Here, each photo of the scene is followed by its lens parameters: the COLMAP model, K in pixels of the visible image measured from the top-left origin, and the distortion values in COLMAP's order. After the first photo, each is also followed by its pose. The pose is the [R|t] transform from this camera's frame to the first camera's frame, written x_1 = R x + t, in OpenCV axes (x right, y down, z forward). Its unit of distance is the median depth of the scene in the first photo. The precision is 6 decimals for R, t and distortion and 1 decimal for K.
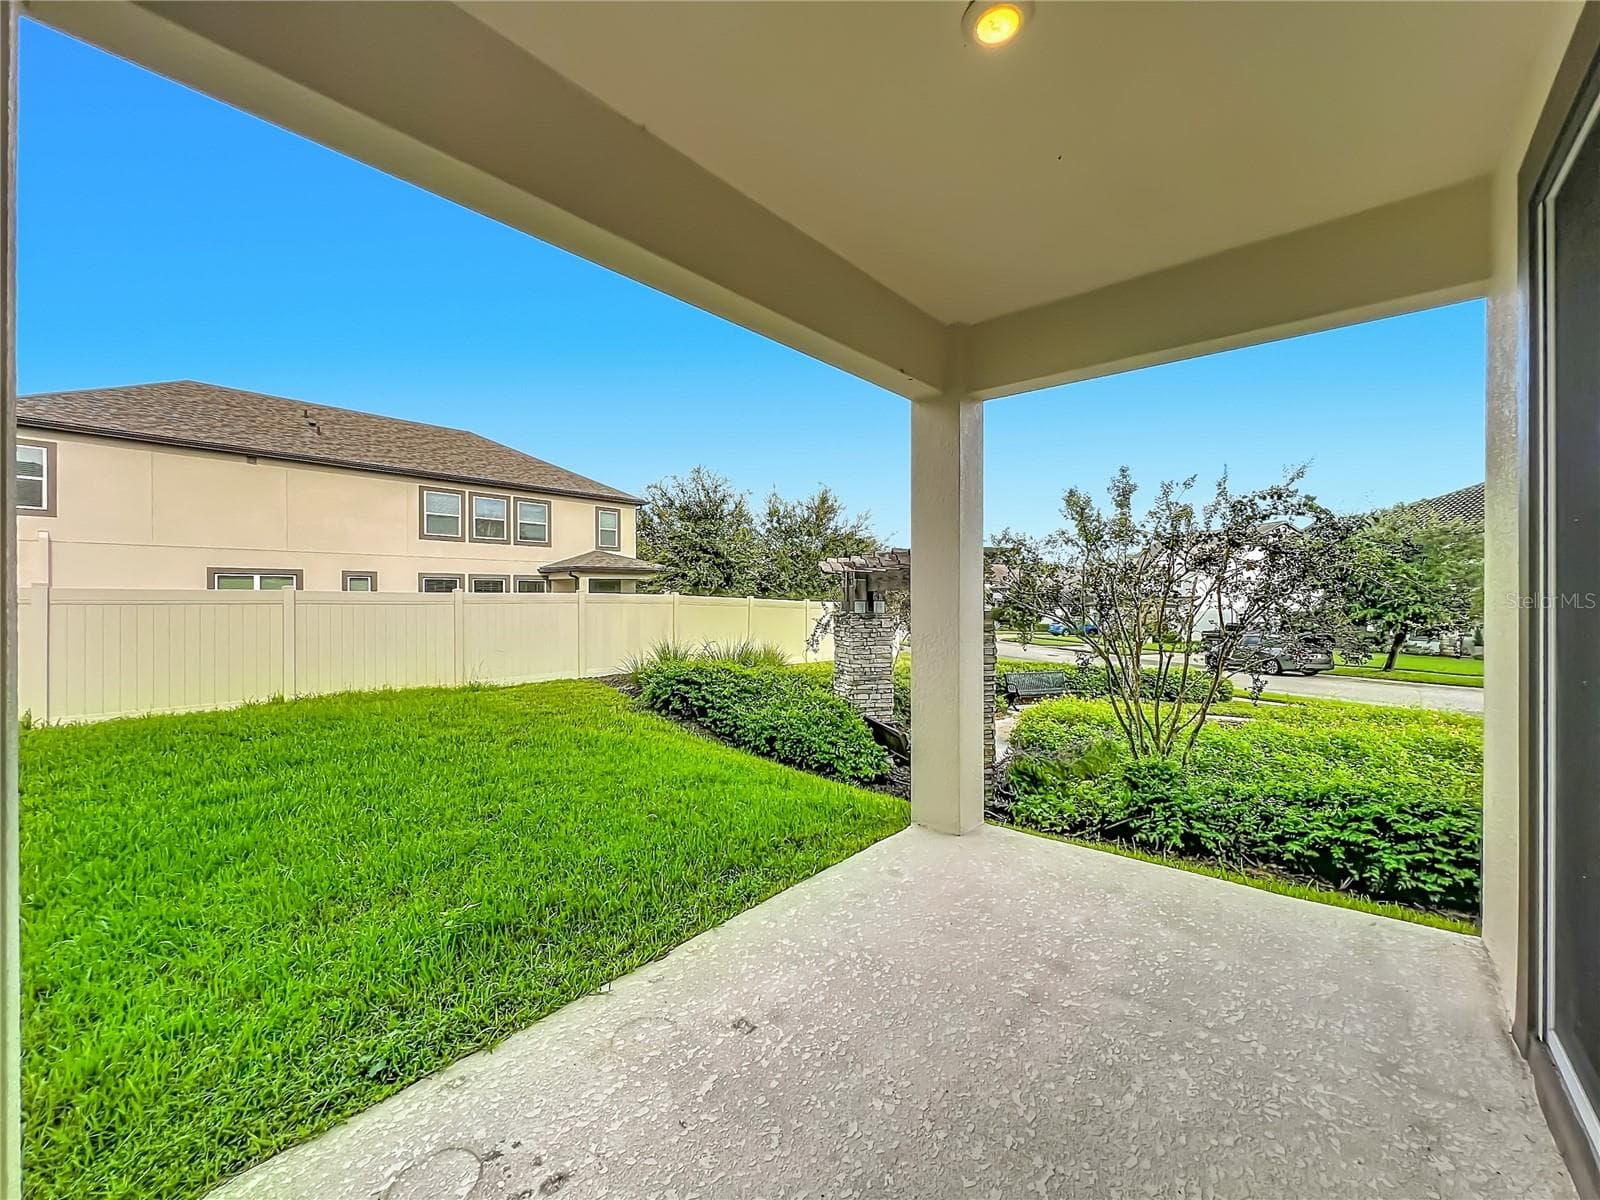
lens RADIAL K [[646.1, 0, 800.0], [0, 646.1, 601.6], [0, 0, 1]] dist [0.002213, 0.000311]
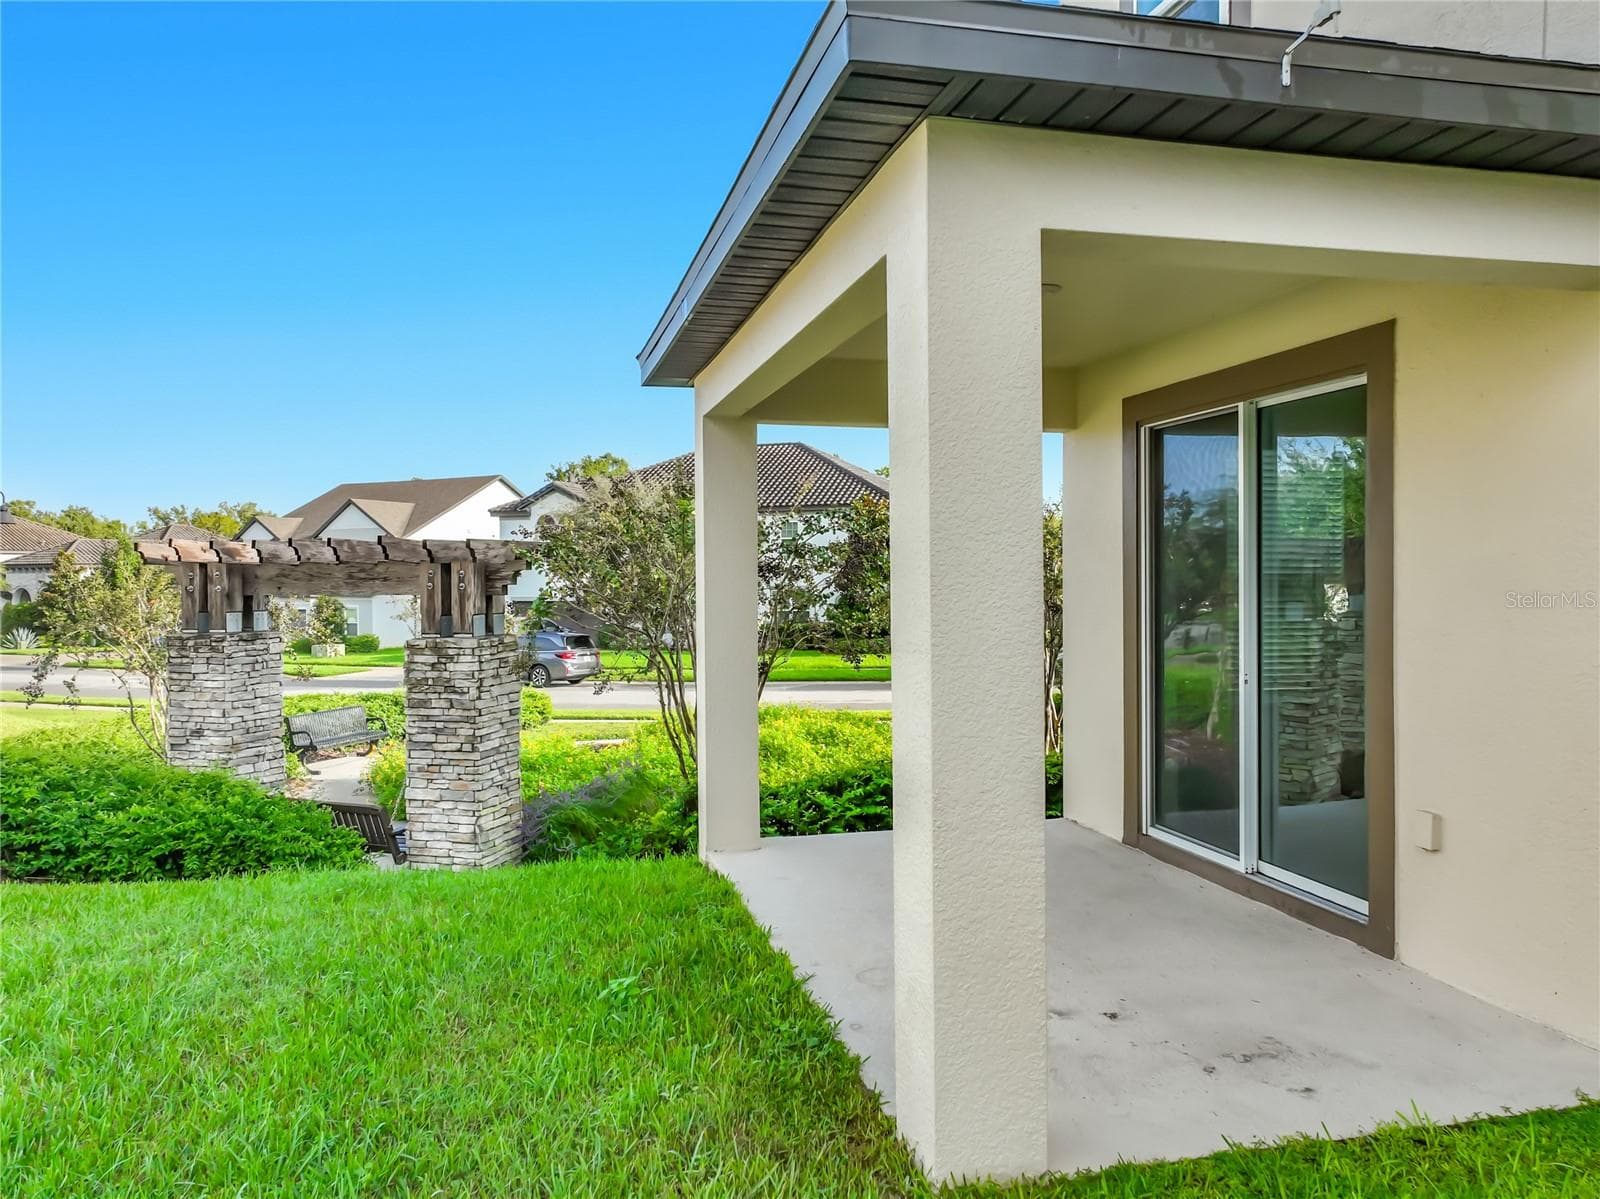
lens RADIAL K [[1131.4, 0, 802.1], [0, 1131.4, 598.3], [0, 0, 1]] dist [-0.009086, 0.019972]
pose [[0.582493, -0.015502, 0.812688, -0.708498], [0.006366, 0.999874, 0.014511, -0.038934], [-0.812811, -0.003279, 0.582519, -0.070337]]
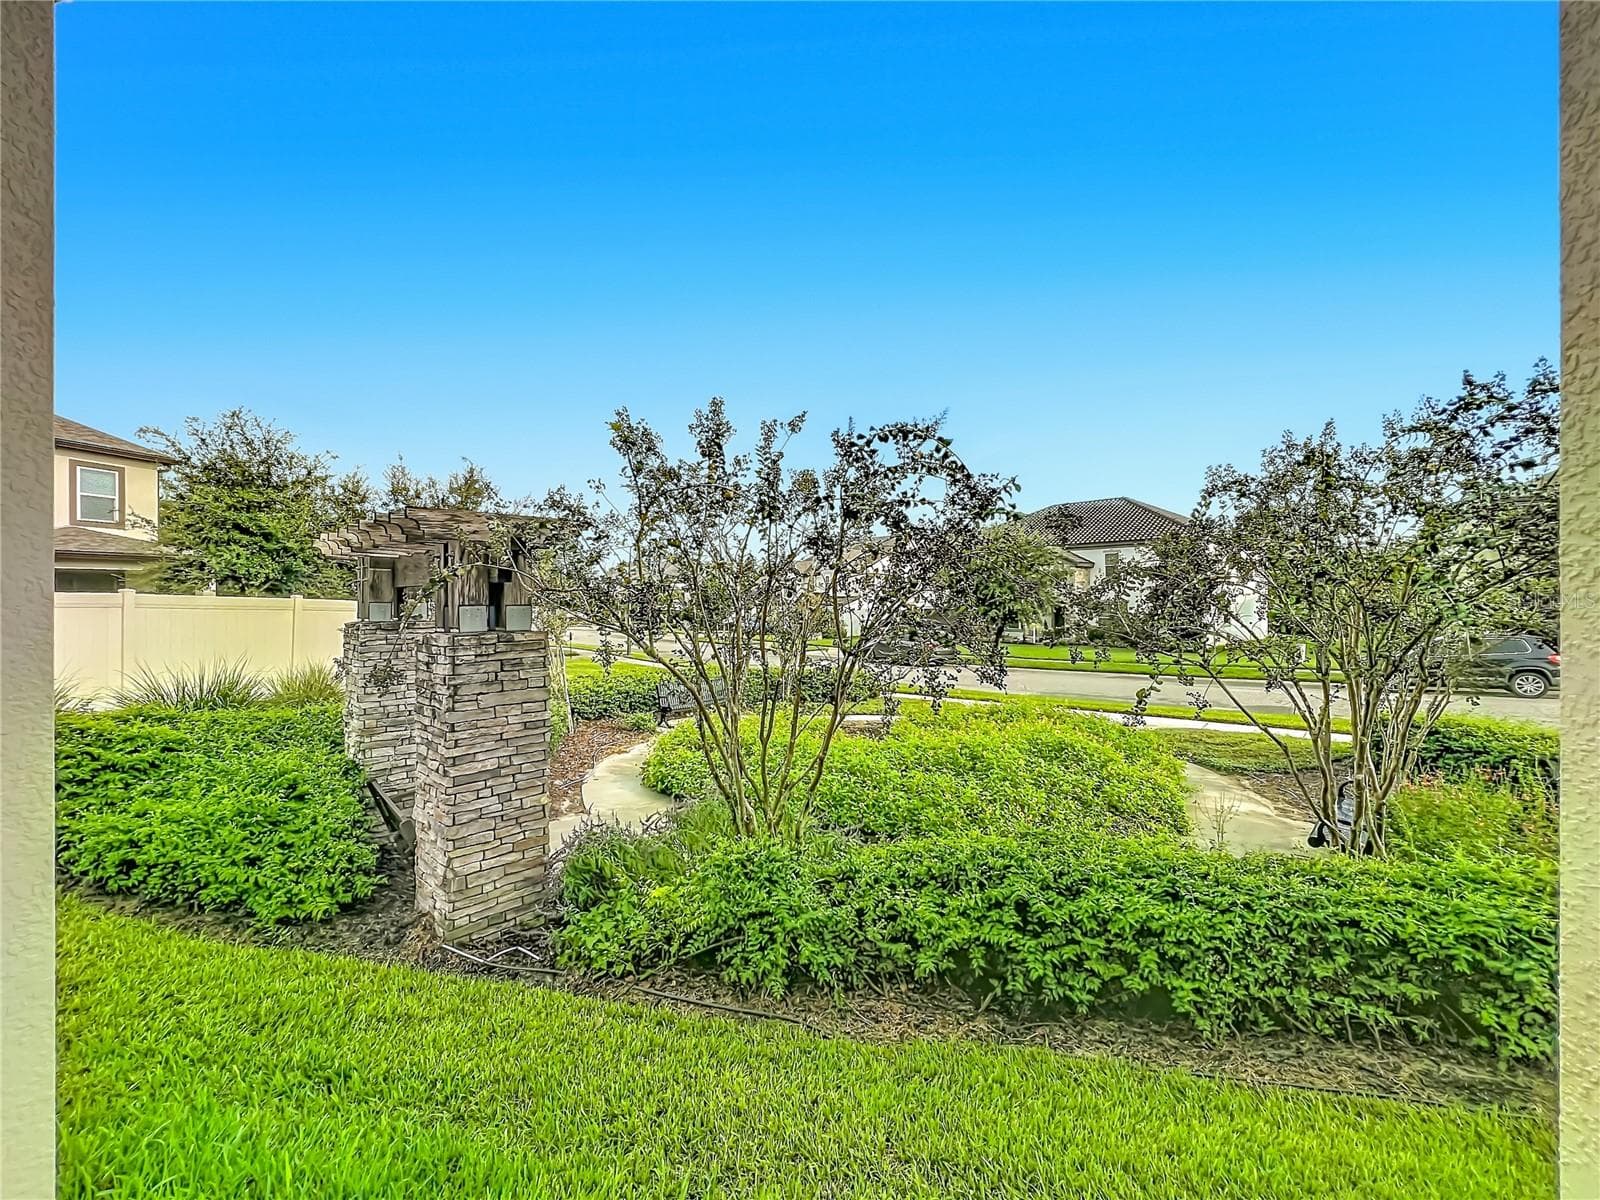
lens RADIAL K [[646.1, 0, 794.1], [0, 646.1, 599.0], [0, 0, 1]] dist [0.002213, 0.000311]
pose [[0.901823, -0.002369, 0.432098, 0.290839], [0.003770, 0.999990, -0.002387, -0.001773], [-0.432088, 0.003781, 0.901823, 0.376023]]
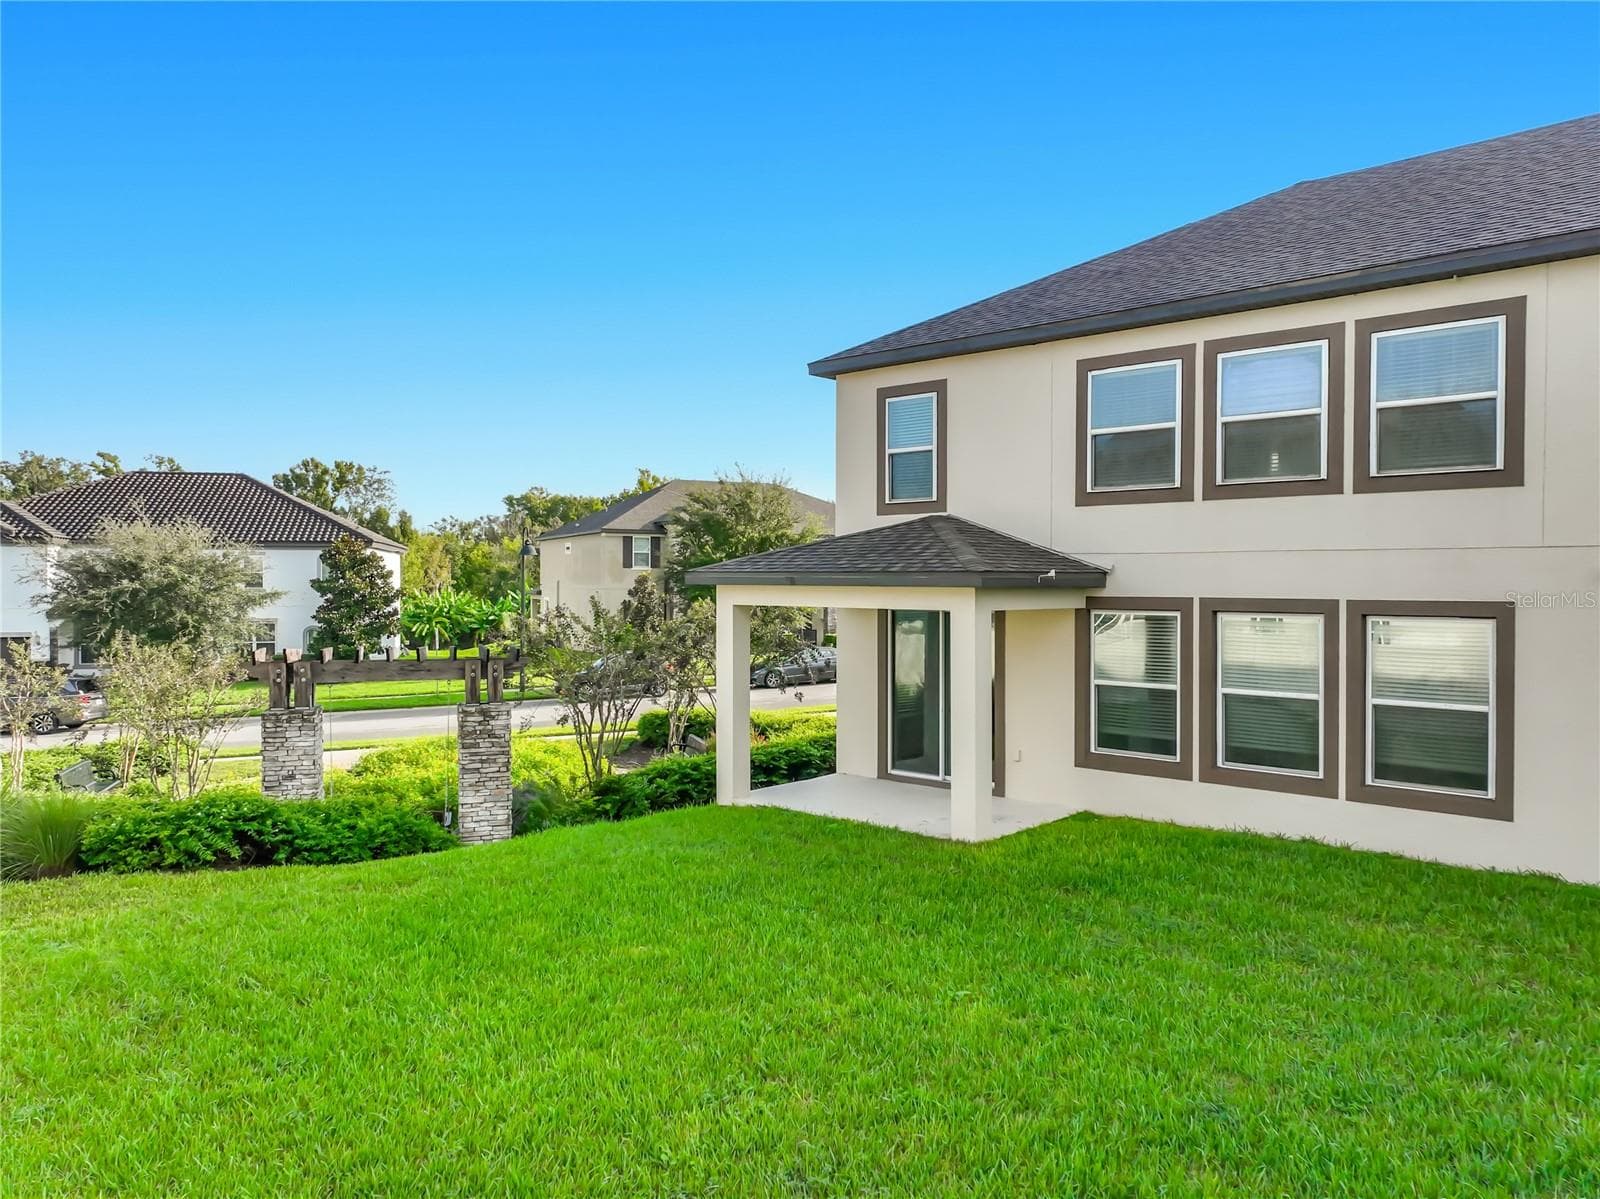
lens RADIAL K [[1131.4, 0, 805.6], [0, 1131.4, 598.6], [0, 0, 1]] dist [-0.009086, 0.019972]
pose [[0.024270, -0.012434, 0.999628, -2.293744], [0.001533, 0.999922, 0.012401, -0.239693], [-0.999704, 0.001231, 0.024287, 0.416411]]
